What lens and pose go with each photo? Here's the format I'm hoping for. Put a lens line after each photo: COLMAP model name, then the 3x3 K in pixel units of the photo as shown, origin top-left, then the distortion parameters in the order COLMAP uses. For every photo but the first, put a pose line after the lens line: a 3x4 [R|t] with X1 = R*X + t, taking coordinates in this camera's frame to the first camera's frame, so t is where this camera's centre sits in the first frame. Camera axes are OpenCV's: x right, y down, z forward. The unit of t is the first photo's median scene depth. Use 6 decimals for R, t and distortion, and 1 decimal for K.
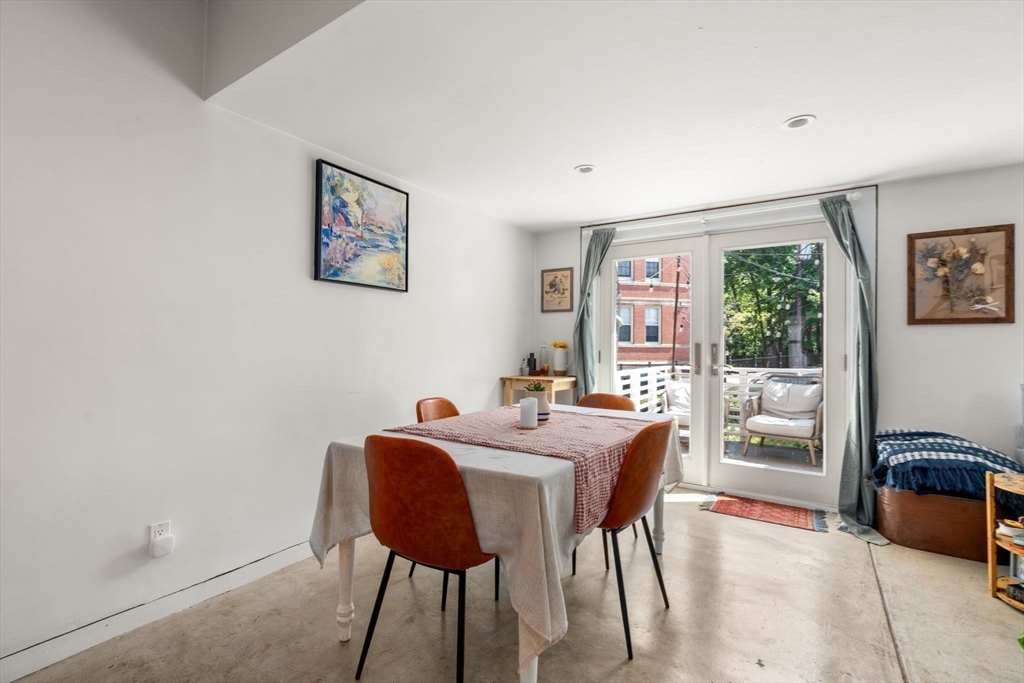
lens RADIAL K [[462.9, 0, 511.6], [0, 462.9, 345.4], [0, 0, 1]] dist [0.001059, 0.000771]
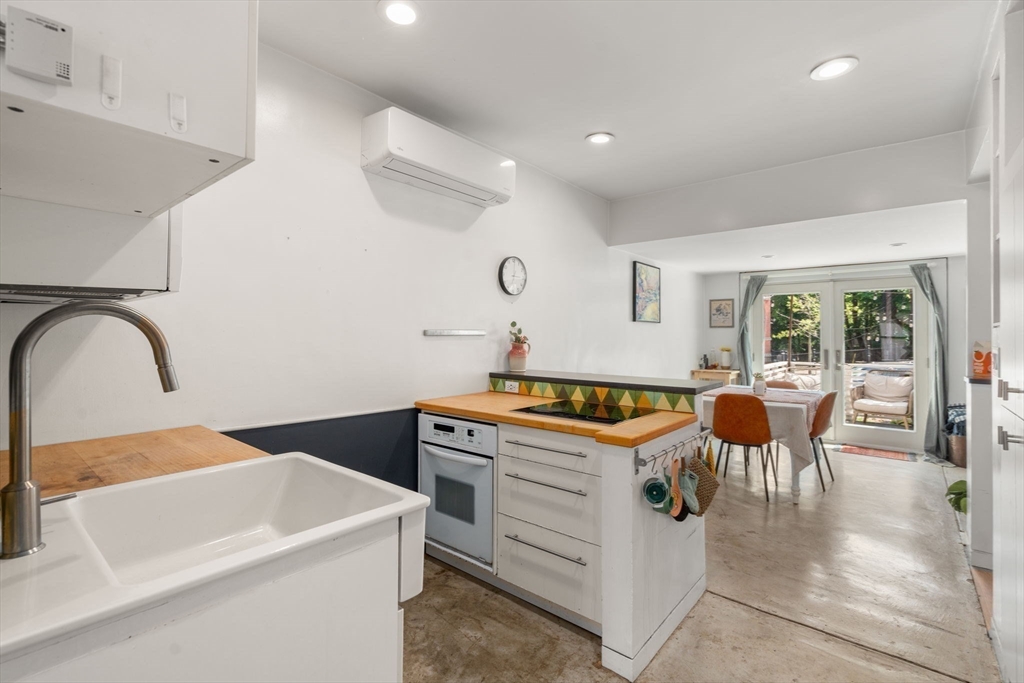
lens RADIAL K [[471.3, 0, 511.2], [0, 471.3, 330.9], [0, 0, 1]] dist [0.003004, 0.000656]
pose [[0.993212, -0.003812, -0.116257, -0.558254], [0.002646, 0.999945, -0.010187, -0.063882], [0.116290, 0.009811, 0.993167, -0.846009]]
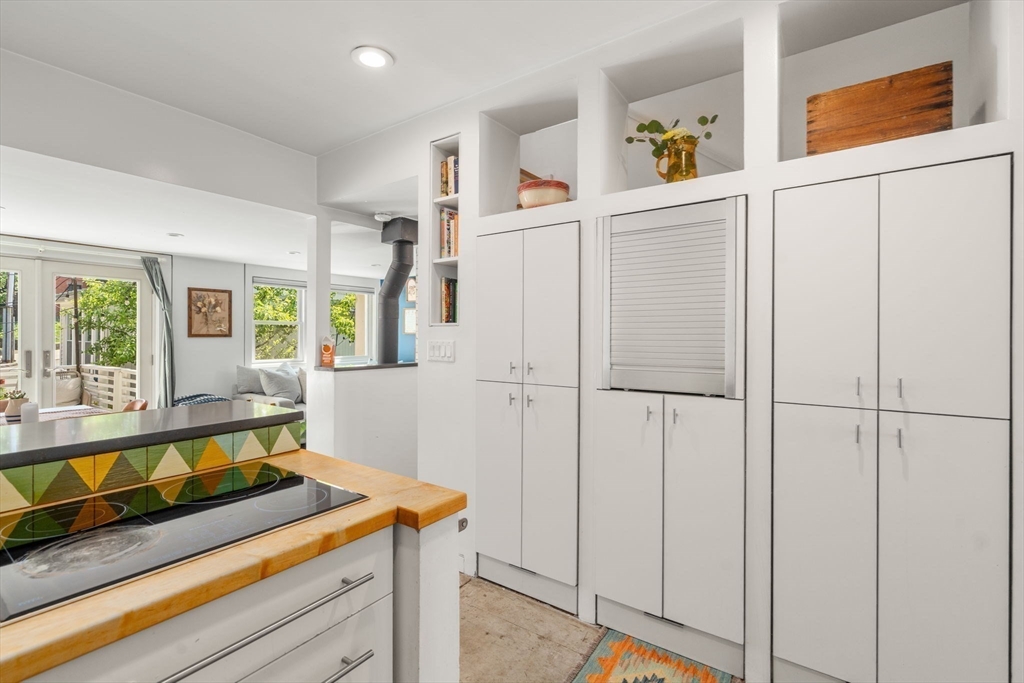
lens RADIAL K [[458.0, 0, 512.0], [0, 458.0, 341.5], [0, 0, 1]] dist [-0.000630, 0.000188]
pose [[0.023855, -0.020653, 0.999502, -0.842600], [-0.003849, 0.999777, 0.020750, -0.065267], [-0.999708, -0.004342, 0.023770, -0.284584]]
